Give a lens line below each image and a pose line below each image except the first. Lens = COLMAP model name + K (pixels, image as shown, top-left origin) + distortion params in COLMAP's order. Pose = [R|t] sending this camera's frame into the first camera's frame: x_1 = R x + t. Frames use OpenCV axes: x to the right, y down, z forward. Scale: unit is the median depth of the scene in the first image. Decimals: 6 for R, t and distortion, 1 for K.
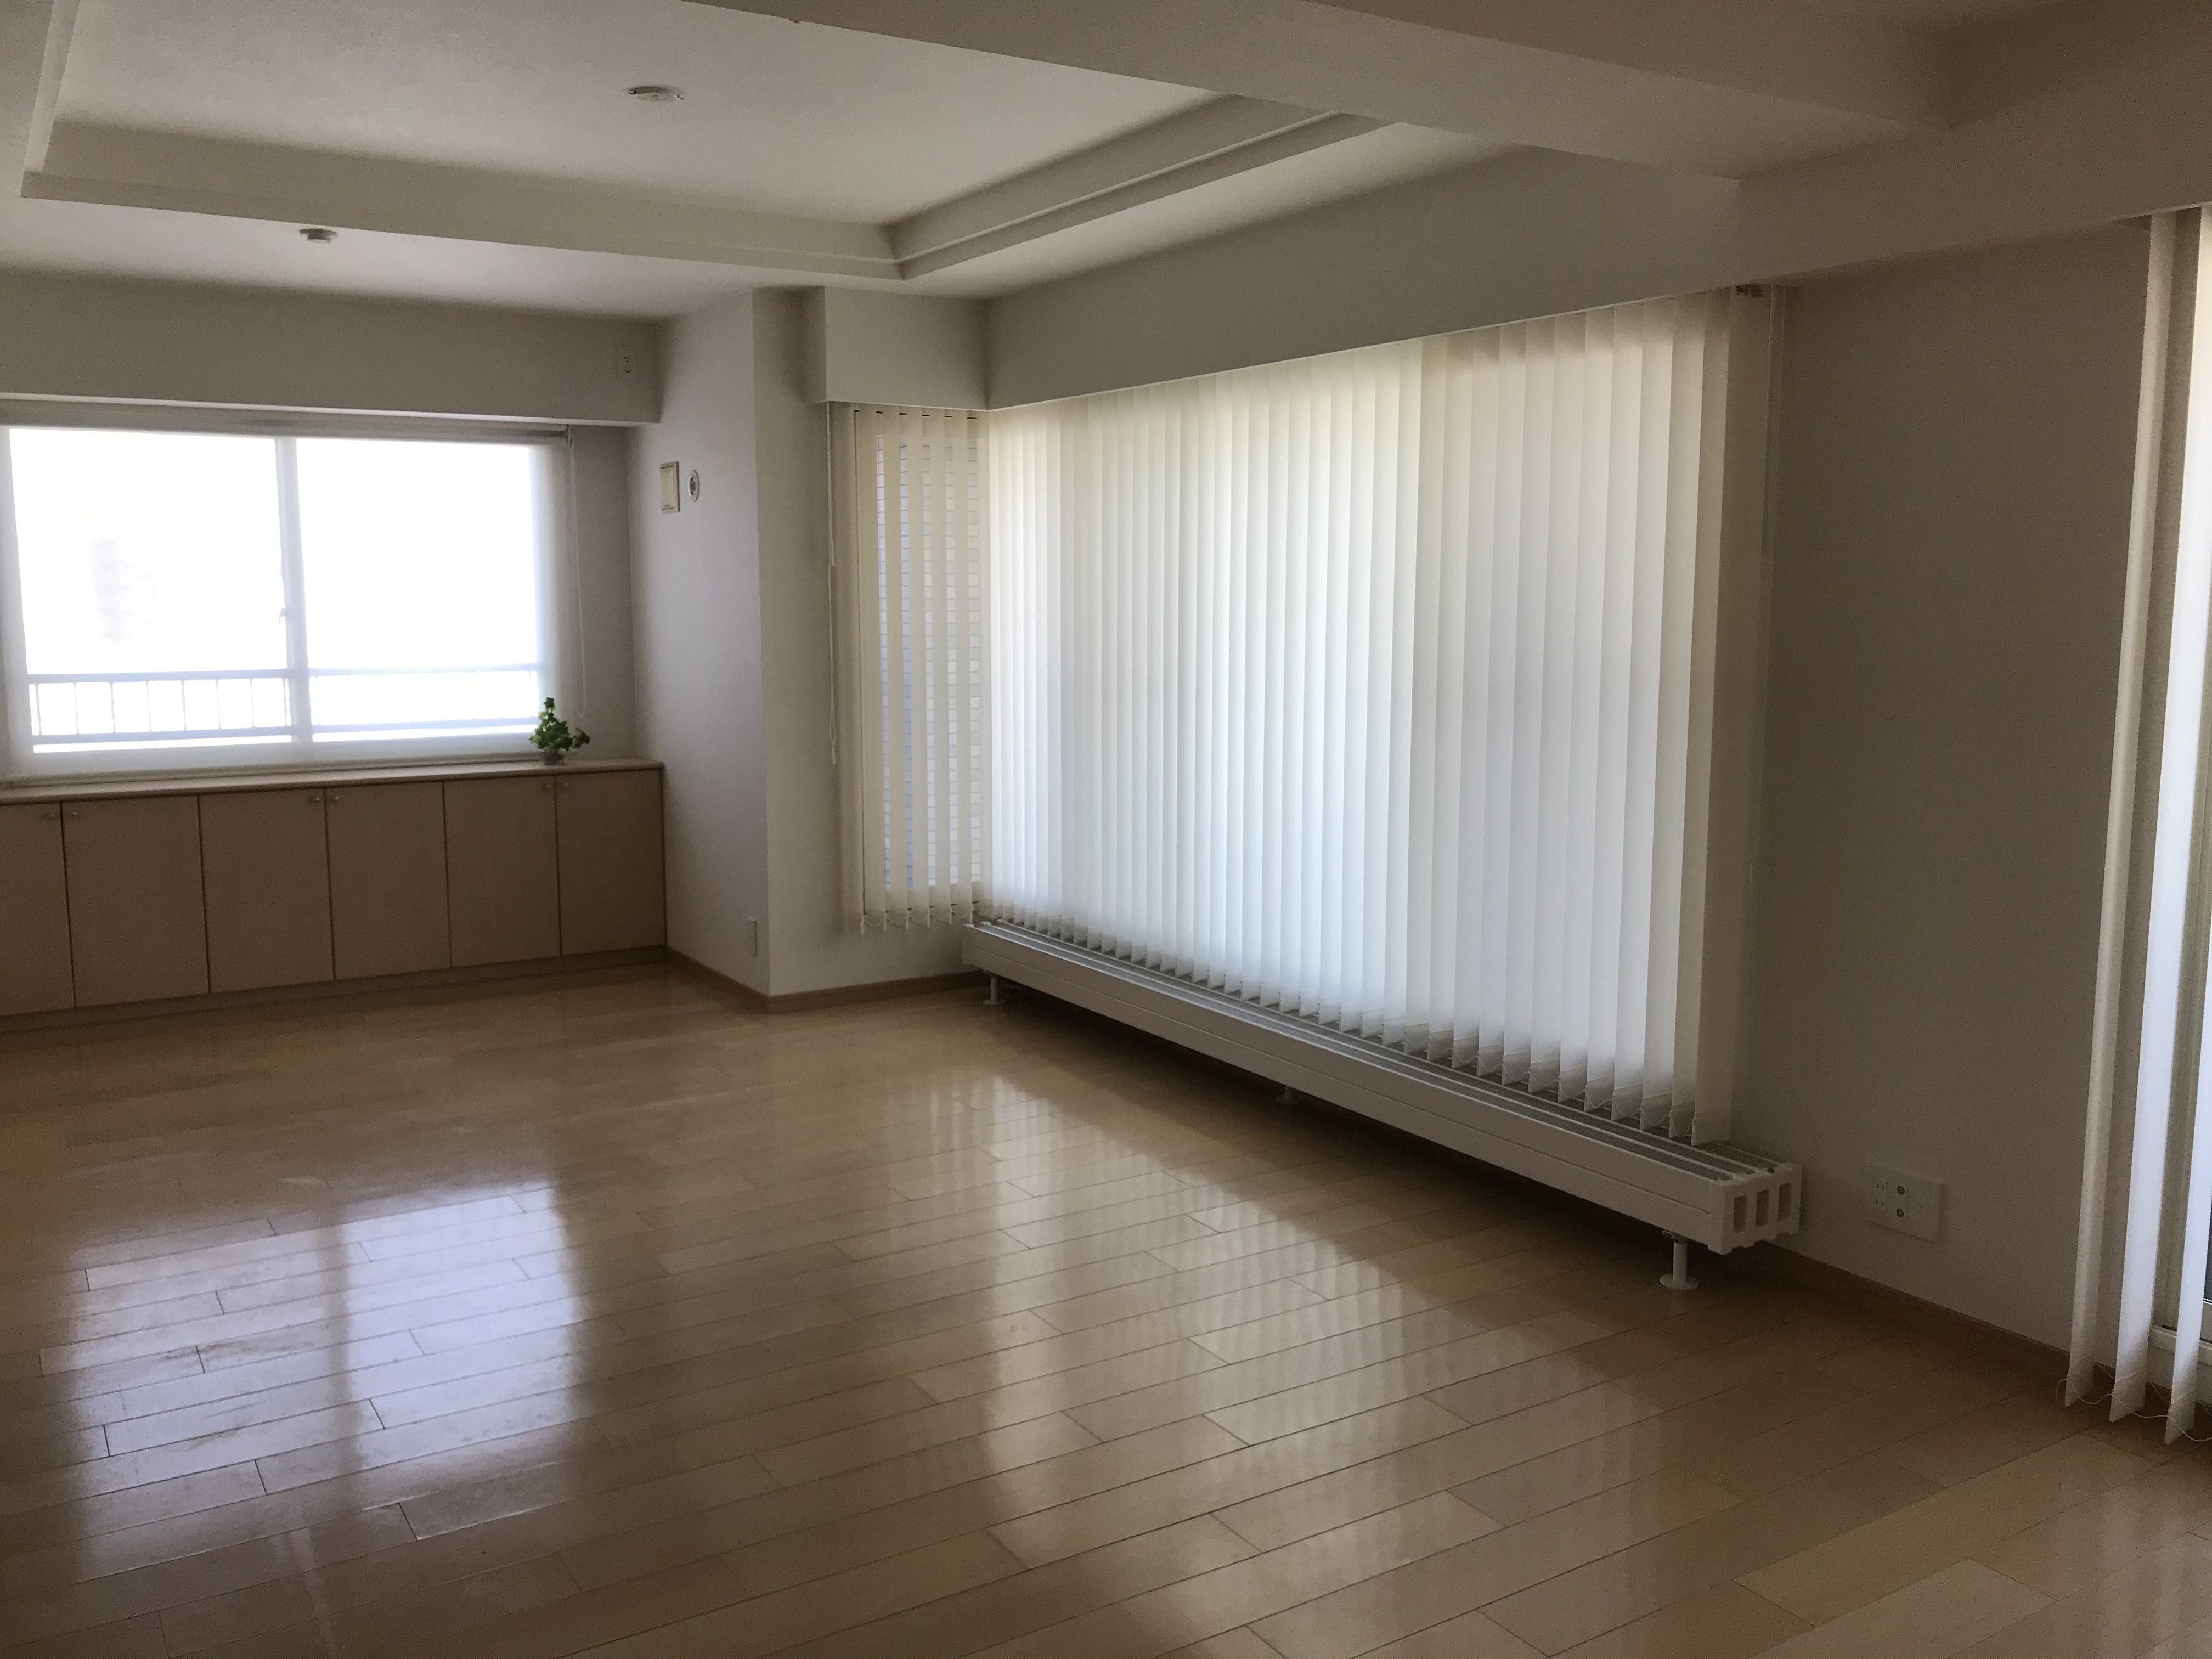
lens RADIAL K [[1815.9, 0, 1161.2], [0, 1815.9, 801.5], [0, 0, 1]] dist [0.053297, -0.052057]
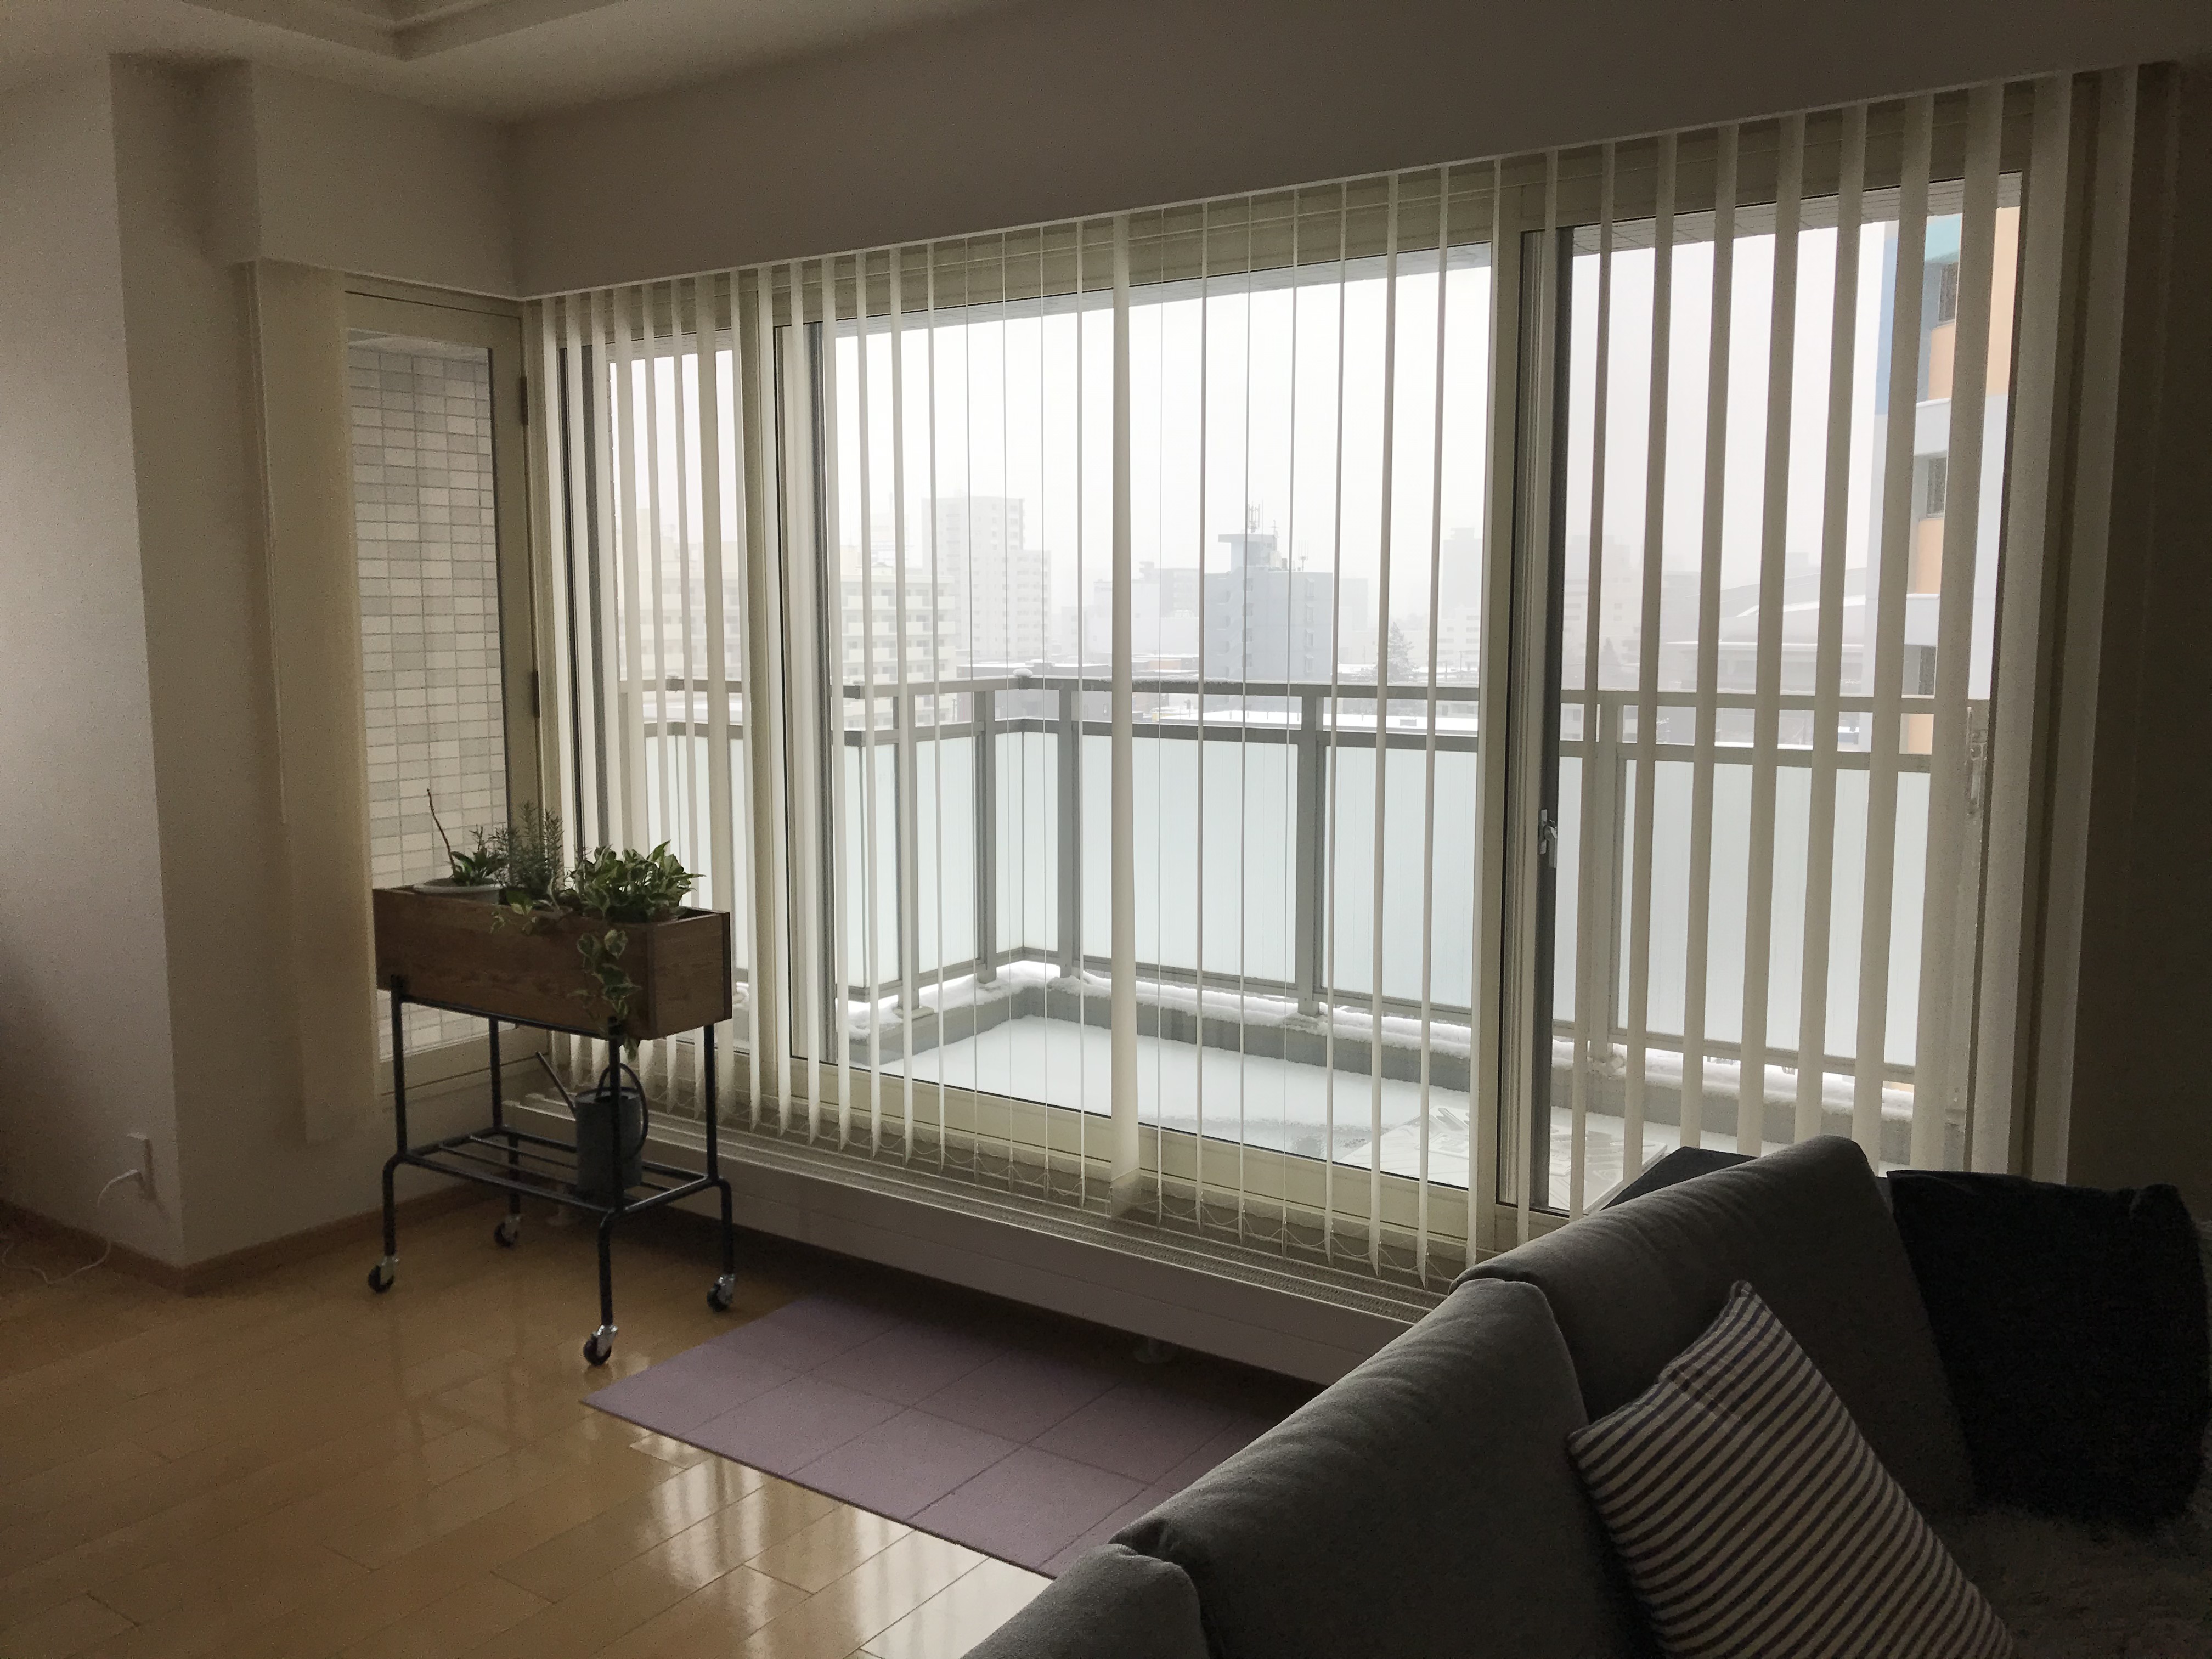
lens RADIAL K [[1815.9, 0, 1117.3], [0, 1815.9, 838.1], [0, 0, 1]] dist [0.053297, -0.052057]
pose [[0.918199, -0.045517, 0.393495, -0.169782], [0.046266, 0.998900, 0.007588, -0.025073], [-0.393408, 0.011238, 0.919295, 0.350318]]
